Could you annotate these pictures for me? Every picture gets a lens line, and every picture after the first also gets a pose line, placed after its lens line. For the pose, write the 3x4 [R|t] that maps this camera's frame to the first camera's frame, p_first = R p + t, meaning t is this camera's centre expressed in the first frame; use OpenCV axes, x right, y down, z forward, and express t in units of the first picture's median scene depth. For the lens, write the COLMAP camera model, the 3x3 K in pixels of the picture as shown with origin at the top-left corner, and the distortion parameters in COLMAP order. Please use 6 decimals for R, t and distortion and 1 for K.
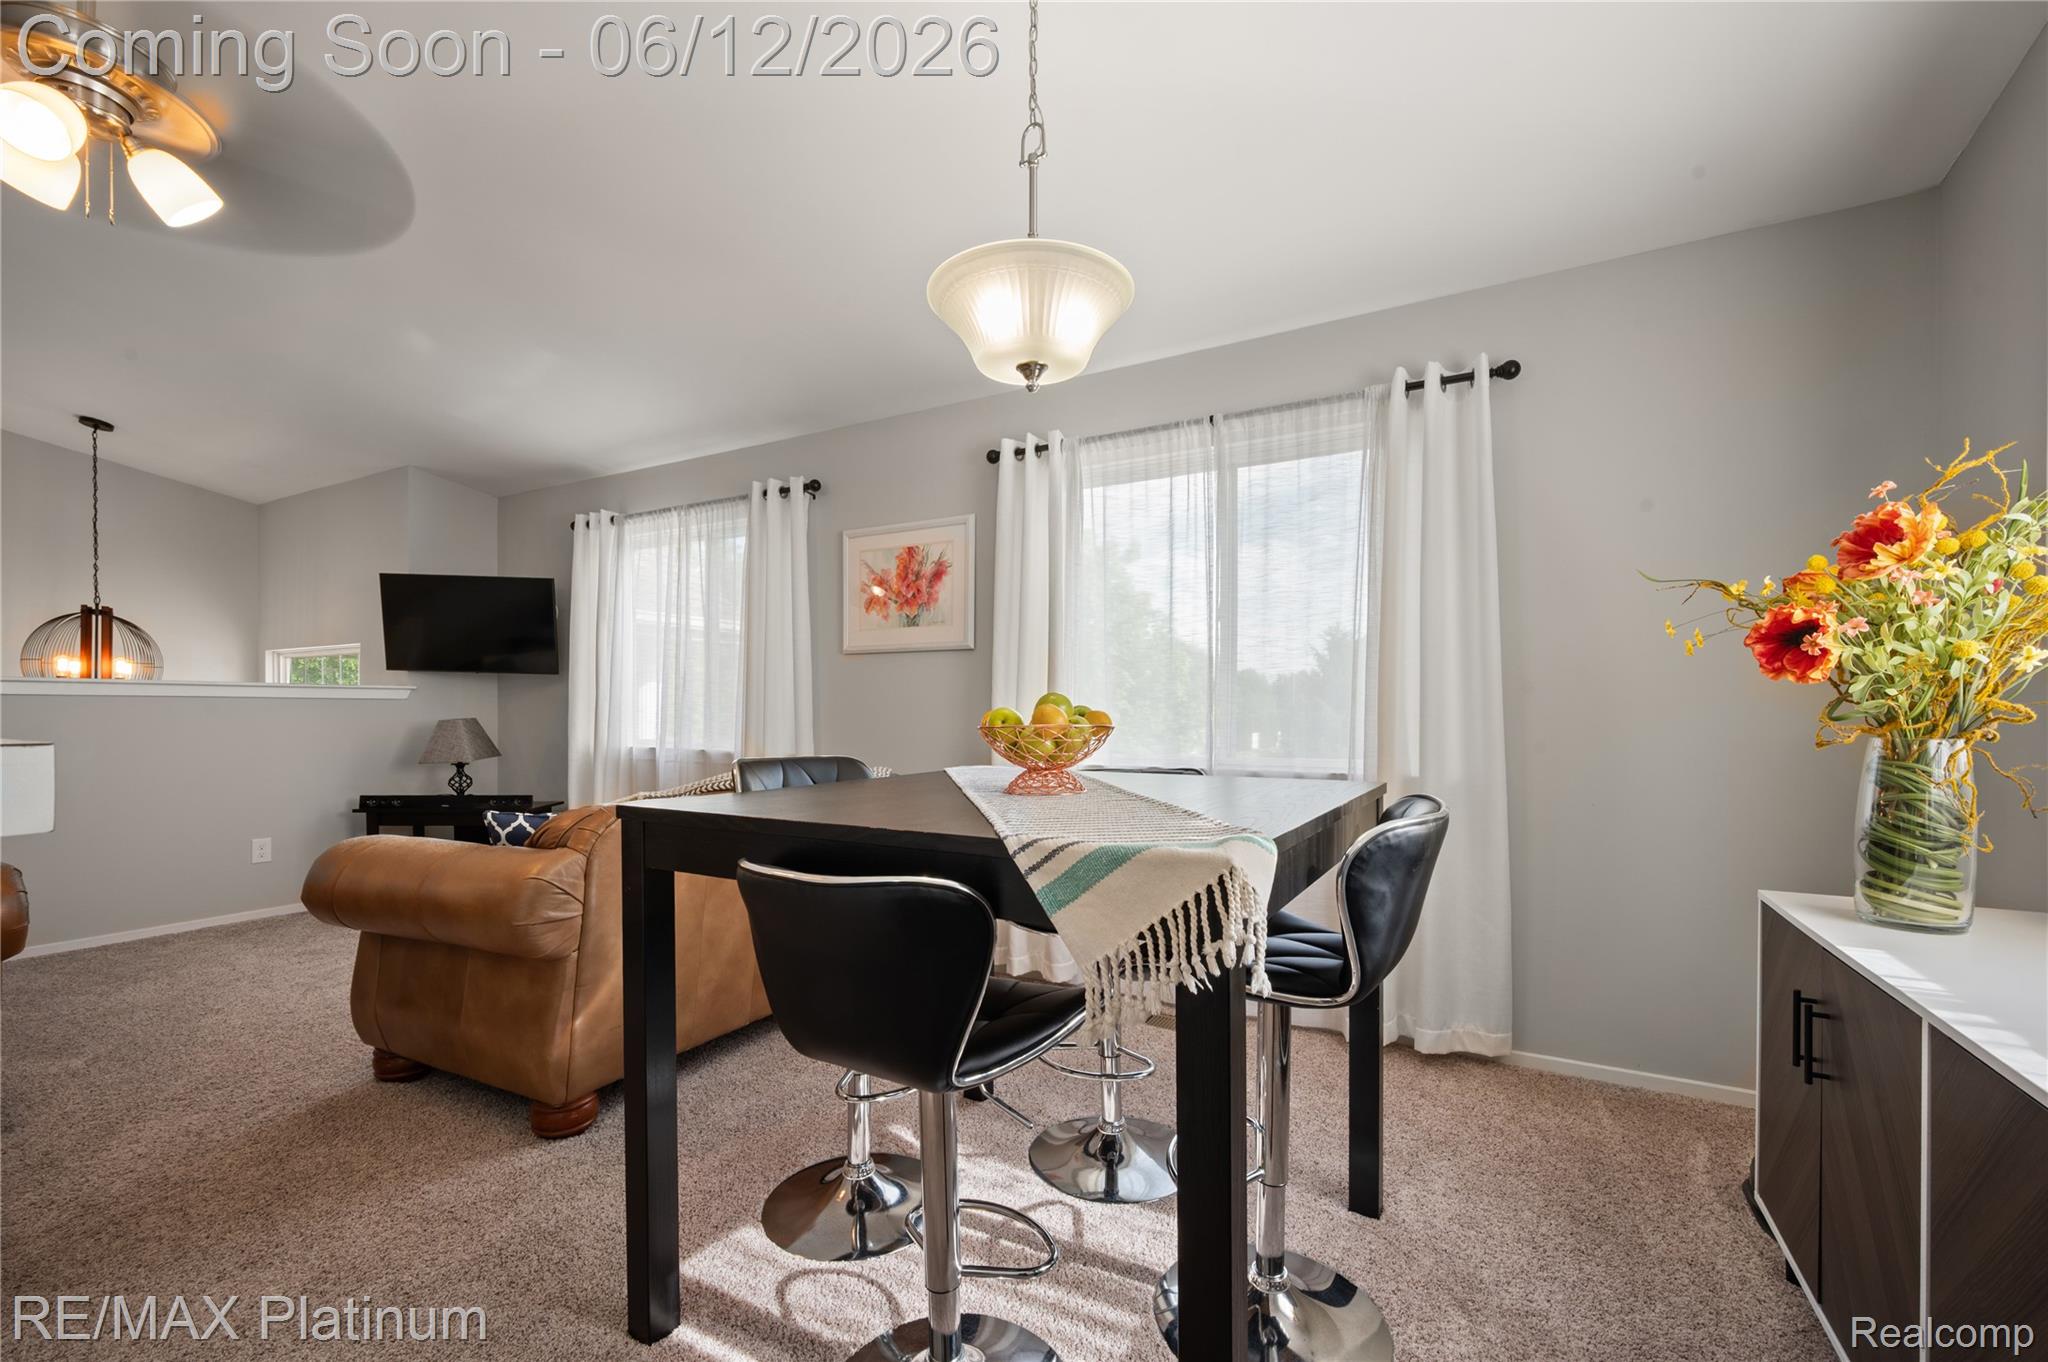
lens RADIAL K [[858.4, 0, 1024.1], [0, 858.4, 716.0], [0, 0, 1]] dist [-0.004384, -0.000349]
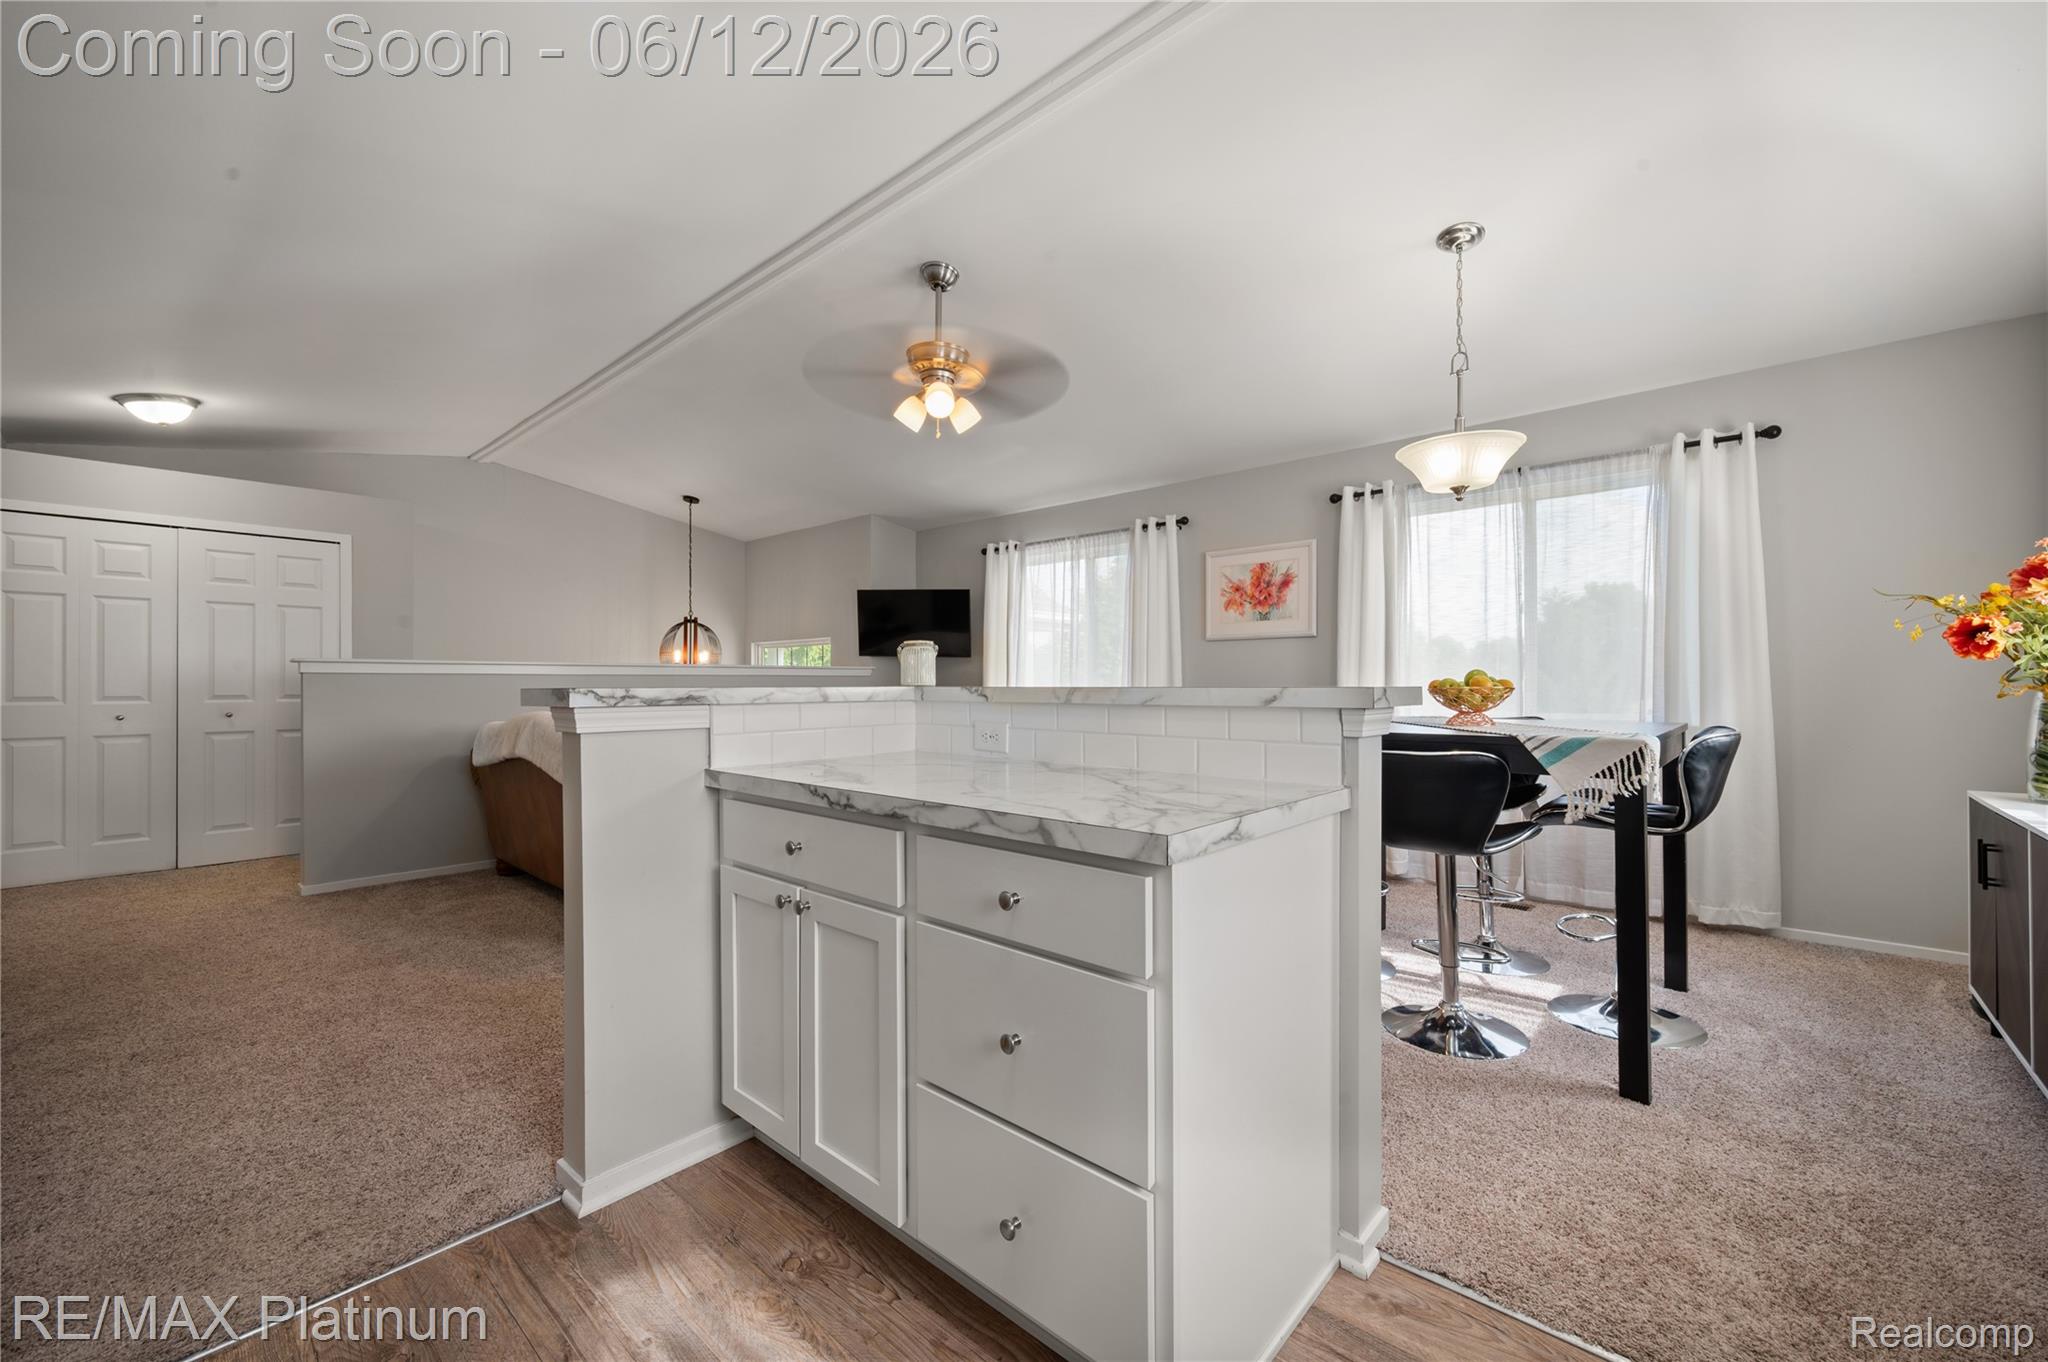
lens RADIAL K [[814.9, 0, 1024.0], [0, 814.9, 681.0], [0, 0, 1]] dist [-0.011964, 0.004146]
pose [[0.973938, -0.007024, -0.226707, -0.314106], [0.005040, 0.999944, -0.009327, 0.004651], [0.226760, 0.007941, 0.973918, -0.537672]]
